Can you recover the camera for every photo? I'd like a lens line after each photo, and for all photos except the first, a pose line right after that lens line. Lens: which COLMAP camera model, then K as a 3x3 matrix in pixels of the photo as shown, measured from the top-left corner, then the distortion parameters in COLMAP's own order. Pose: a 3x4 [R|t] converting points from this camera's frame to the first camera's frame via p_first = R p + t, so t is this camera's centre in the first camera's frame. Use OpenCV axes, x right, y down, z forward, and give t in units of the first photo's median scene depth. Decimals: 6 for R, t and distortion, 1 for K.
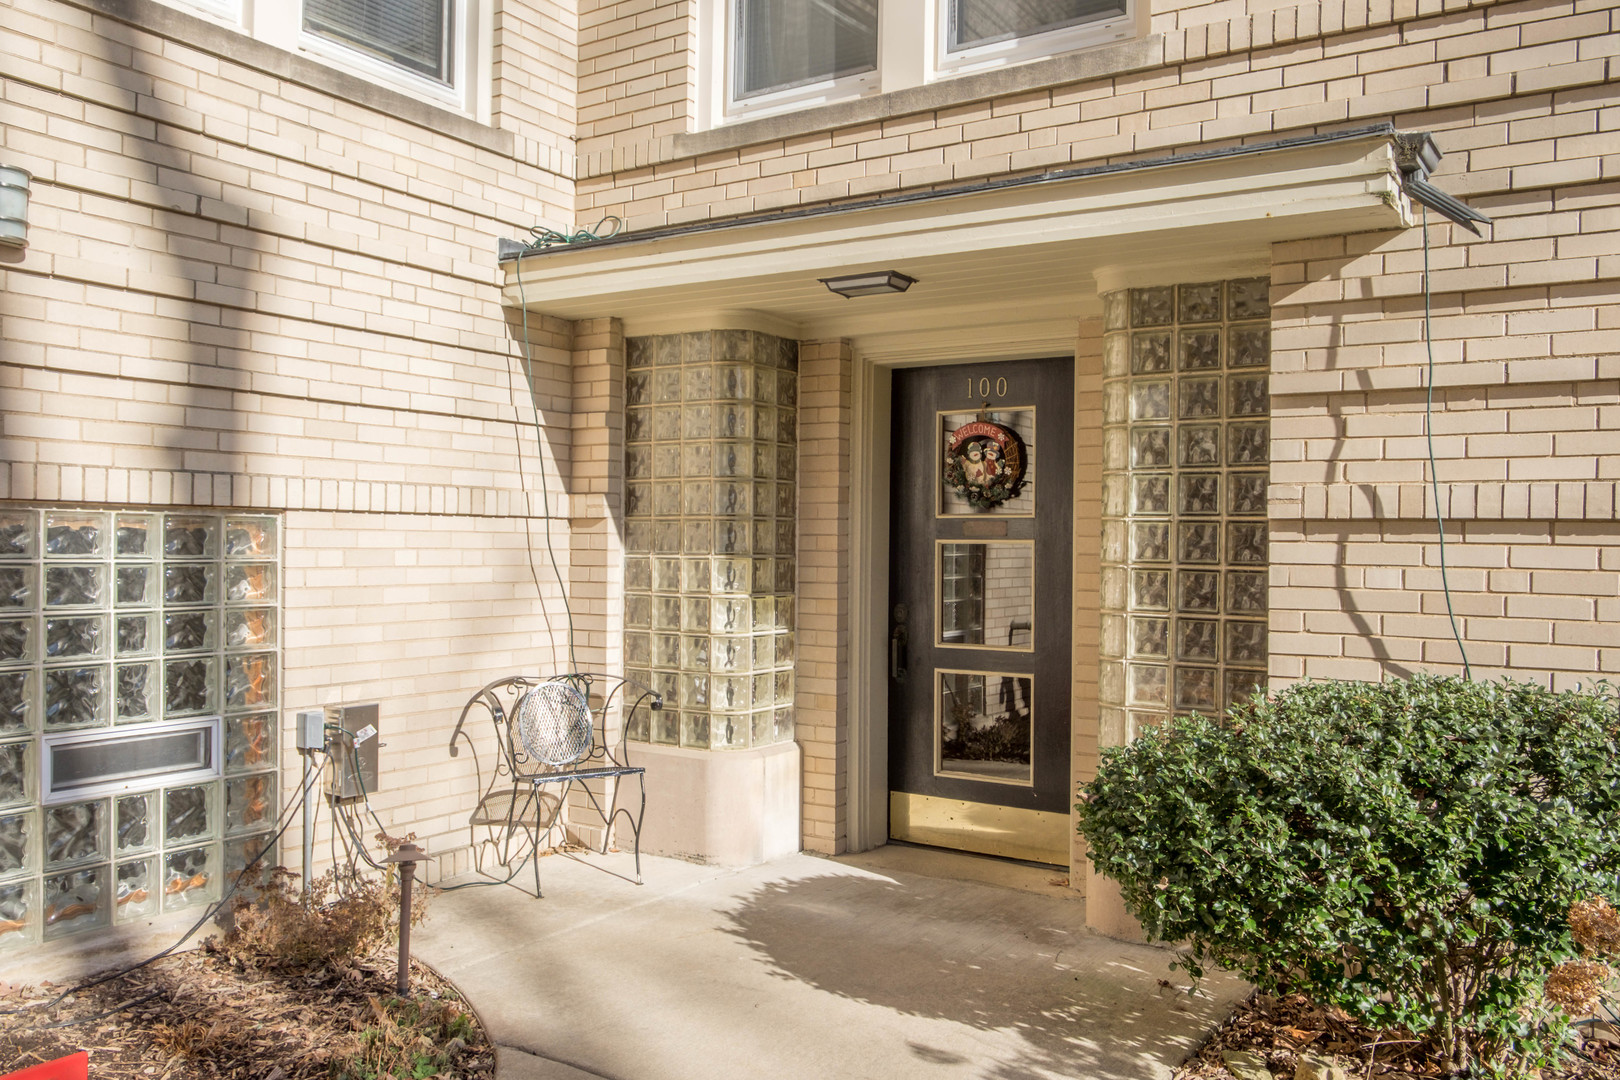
lens RADIAL K [[1281.5, 0, 810.0], [0, 1281.5, 540.0], [0, 0, 1]] dist [-0.023641, 0.007269]
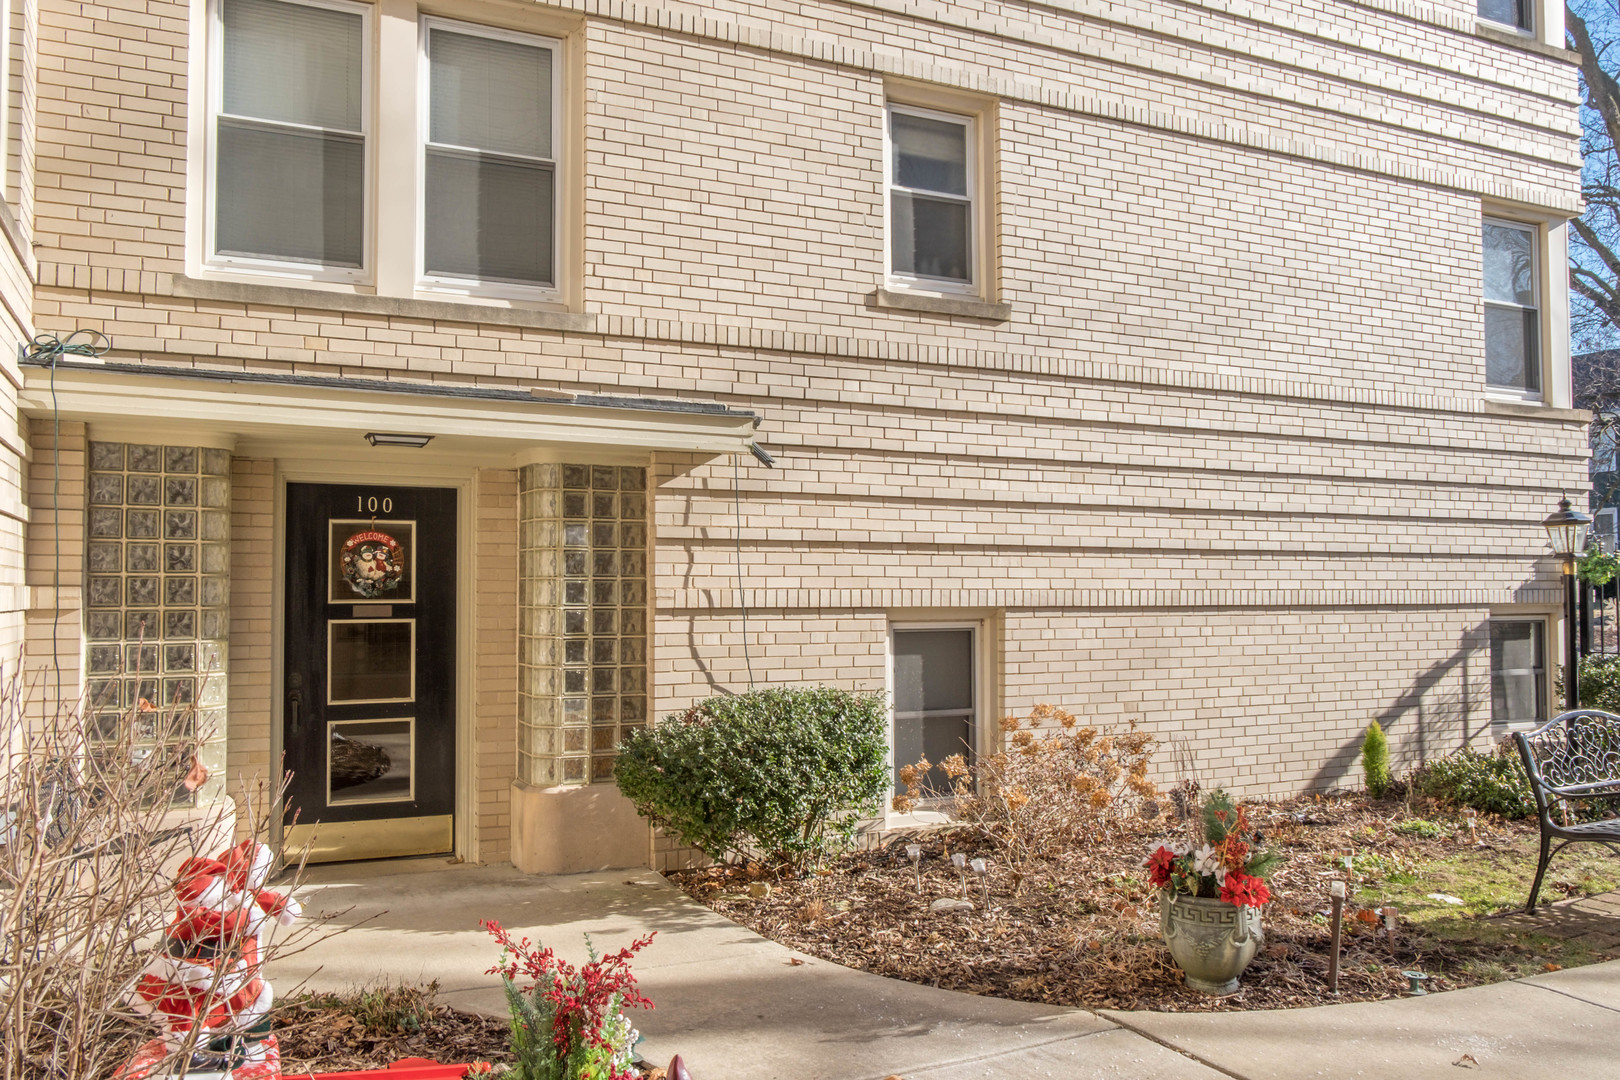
lens RADIAL K [[1281.5, 0, 810.0], [0, 1281.5, 540.0], [0, 0, 1]] dist [-0.023641, 0.007269]
pose [[0.534845, 0.023519, 0.844623, -1.033810], [0.004114, 0.999528, -0.030437, -0.056437], [-0.844940, 0.019754, 0.534496, -0.124601]]
